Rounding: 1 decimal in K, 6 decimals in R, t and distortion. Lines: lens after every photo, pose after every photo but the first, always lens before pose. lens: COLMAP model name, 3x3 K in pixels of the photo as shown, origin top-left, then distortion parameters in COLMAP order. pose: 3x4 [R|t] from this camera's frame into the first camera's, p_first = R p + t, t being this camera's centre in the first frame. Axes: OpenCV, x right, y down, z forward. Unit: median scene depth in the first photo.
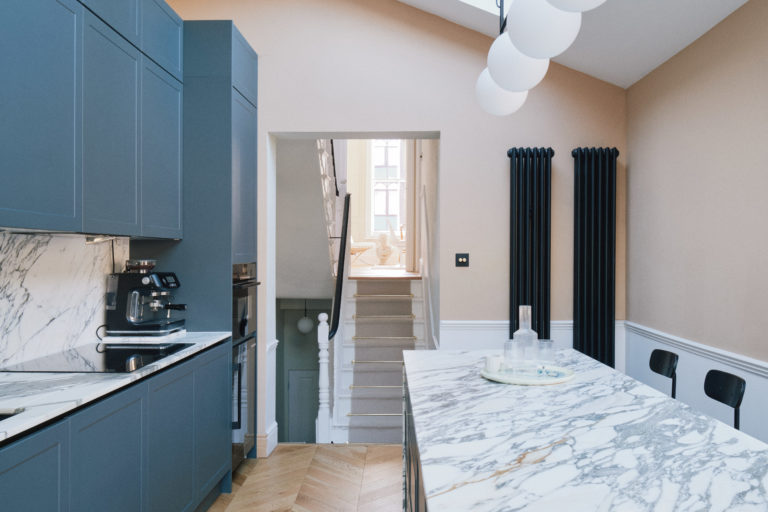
lens RADIAL K [[614.6, 0, 384.0], [0, 614.6, 256.0], [0, 0, 1]] dist [-0.000773, -0.000067]
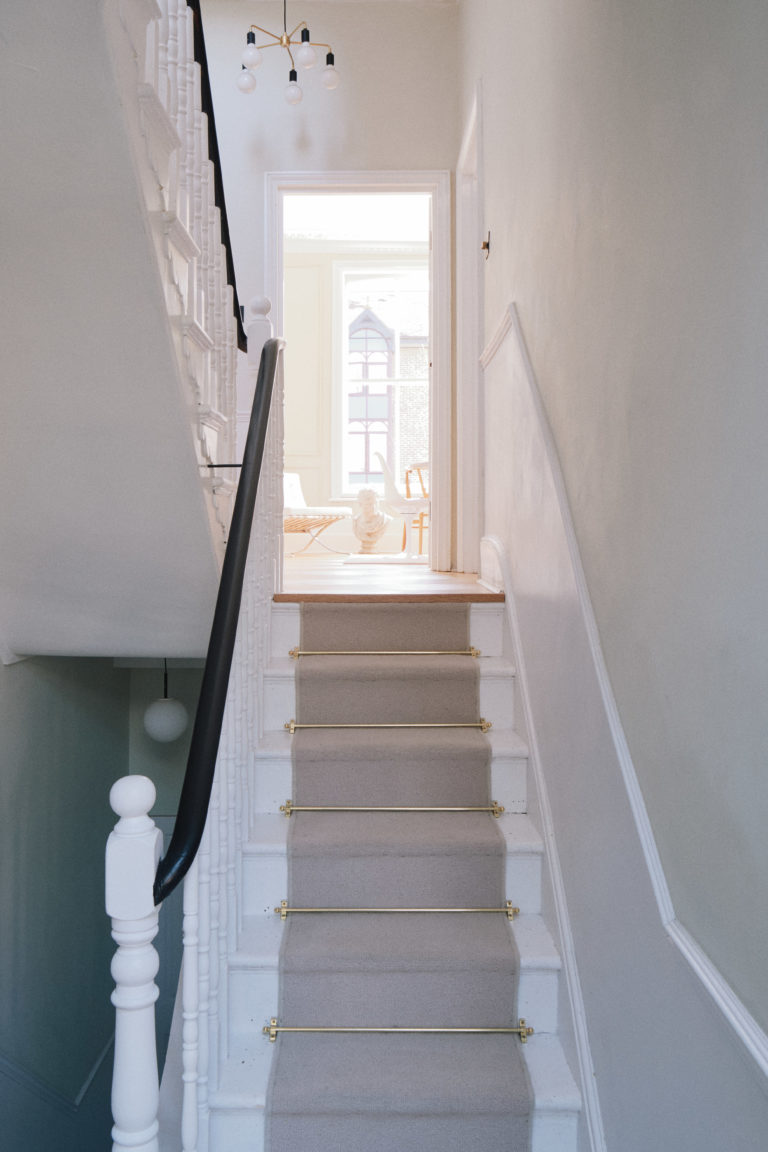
lens RADIAL K [[858.6, 0, 384.0], [0, 858.6, 576.0], [0, 0, 1]] dist [0.025446, 0.000281]
pose [[0.999598, -0.003265, 0.028176, -0.013399], [0.002043, 0.999060, 0.043299, 0.005198], [-0.028291, -0.043224, 0.998665, 0.565900]]
